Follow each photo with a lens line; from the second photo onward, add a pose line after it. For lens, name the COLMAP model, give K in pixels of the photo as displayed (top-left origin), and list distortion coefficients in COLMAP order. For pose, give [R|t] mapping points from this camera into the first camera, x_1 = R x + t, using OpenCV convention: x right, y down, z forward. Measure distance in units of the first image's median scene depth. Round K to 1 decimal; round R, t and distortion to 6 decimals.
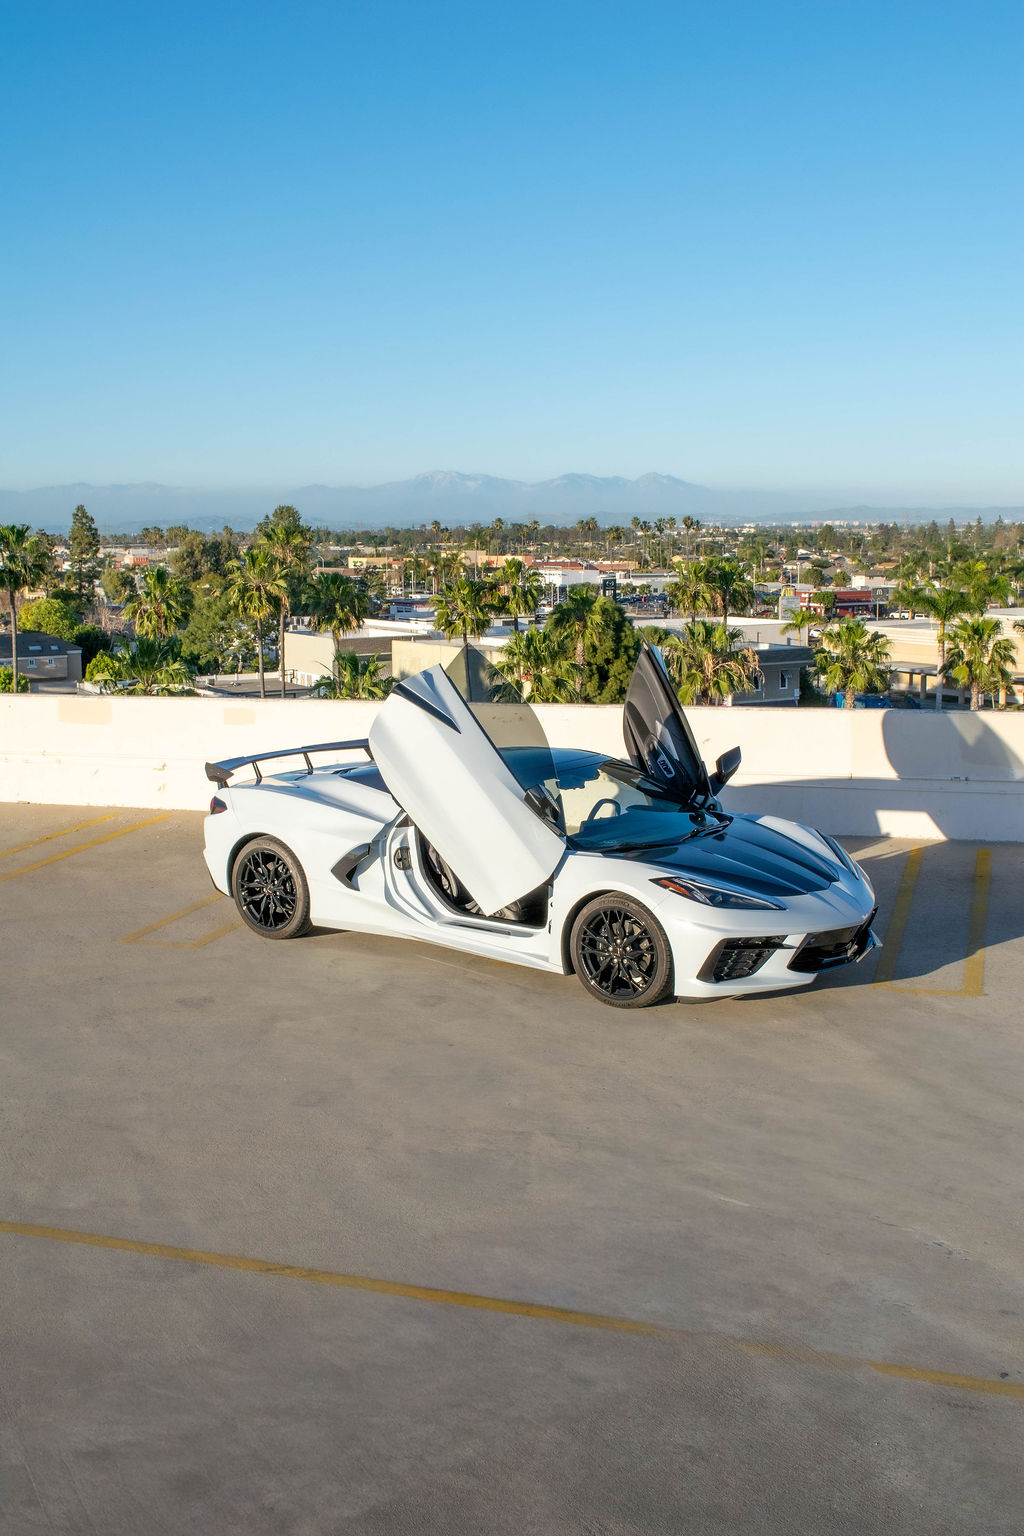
lens RADIAL K [[1713.5, 0, 510.6], [0, 1713.5, 770.5], [0, 0, 1]] dist [-0.054254, 0.000000]
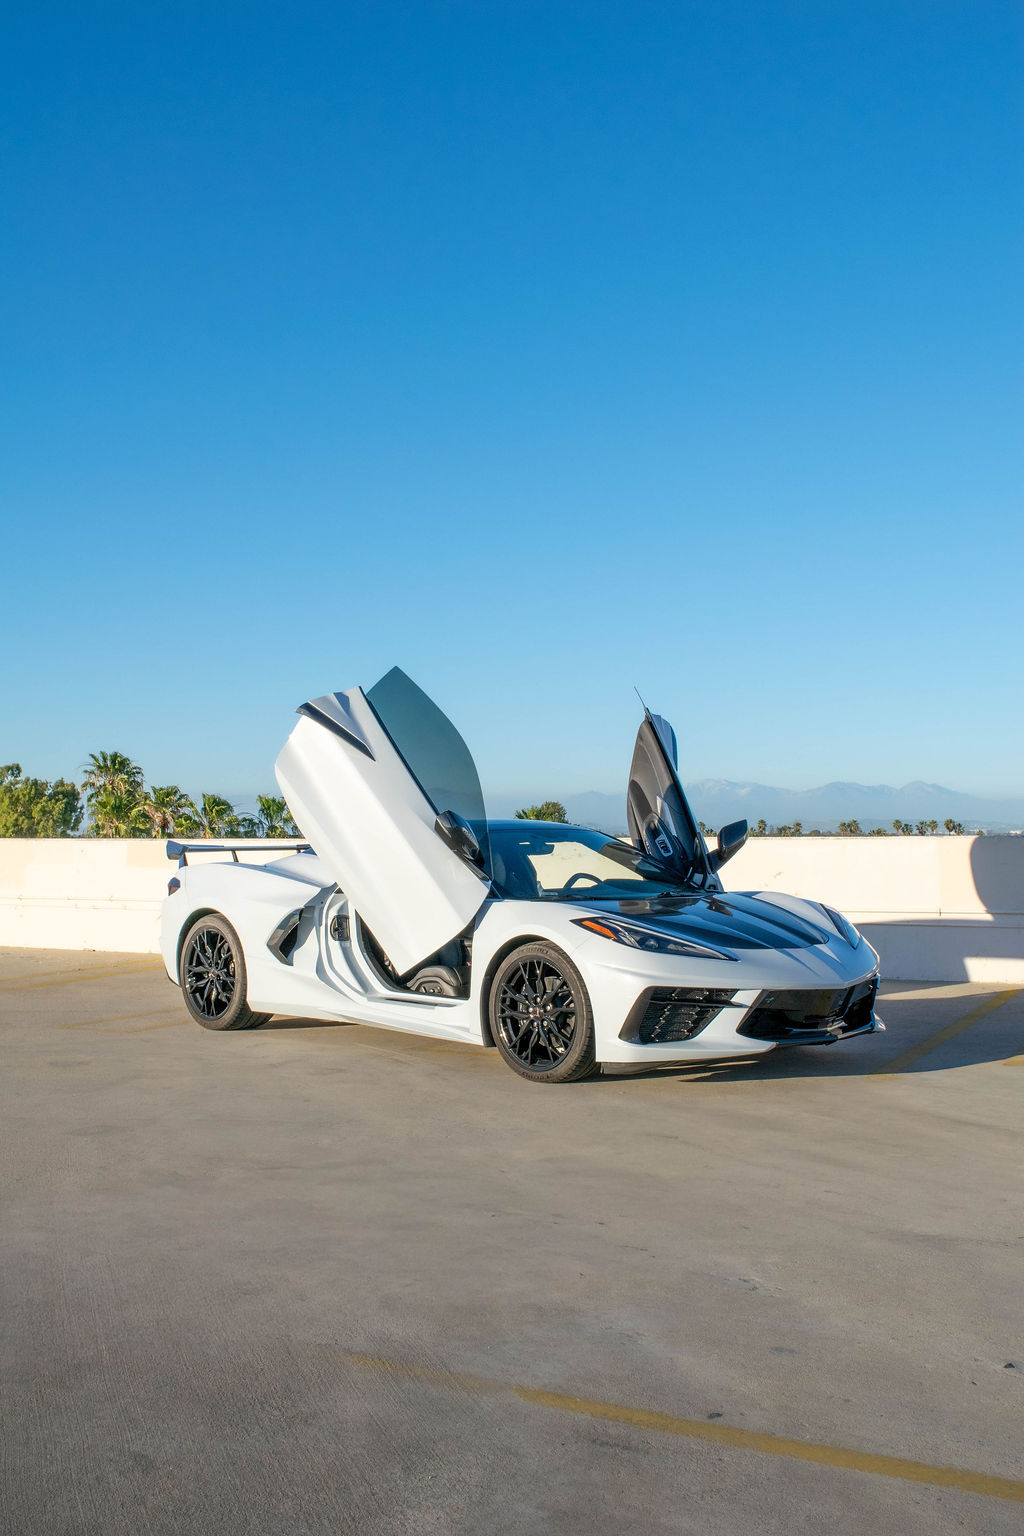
lens RADIAL K [[1629.6, 0, 514.0], [0, 1629.6, 772.3], [0, 0, 1]] dist [-0.059136, 0.000000]
pose [[0.985240, -0.000149, -0.171179, 0.166625], [-0.031840, 0.982389, -0.184115, 0.122741], [0.168192, 0.186847, 0.967884, 0.191627]]
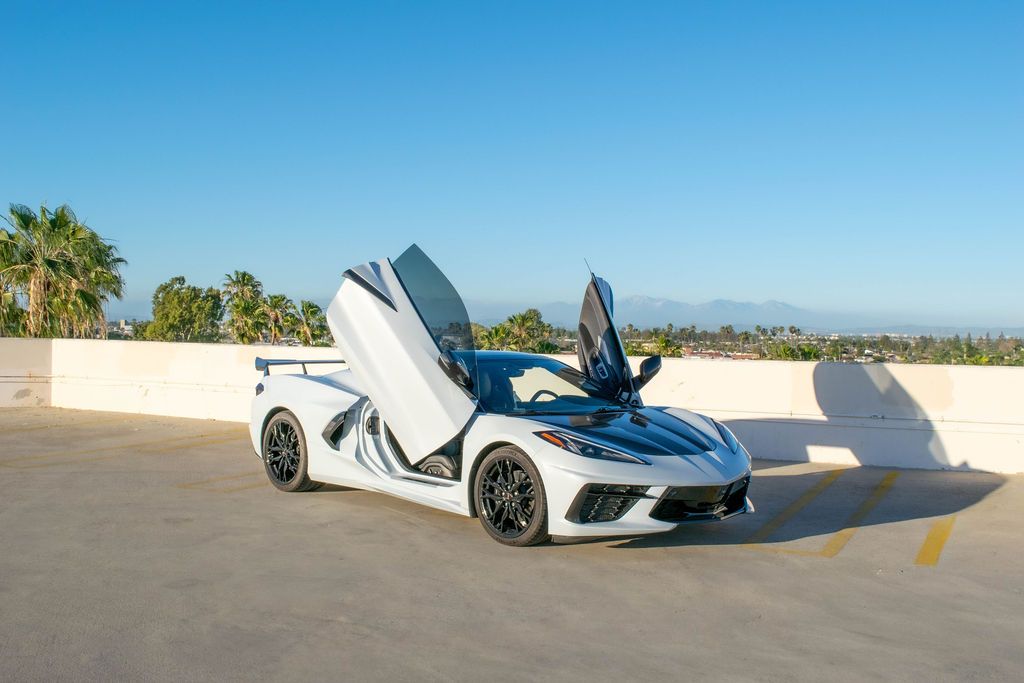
lens RADIAL K [[1062.0, 0, 514.5], [0, 1062.0, 335.2], [0, 0, 1]] dist [-0.076589, 0.000000]
pose [[0.985808, 0.030414, -0.165101, 0.163492], [-0.053790, 0.988827, -0.139022, 0.087377], [0.159028, 0.145930, 0.976429, 0.251025]]
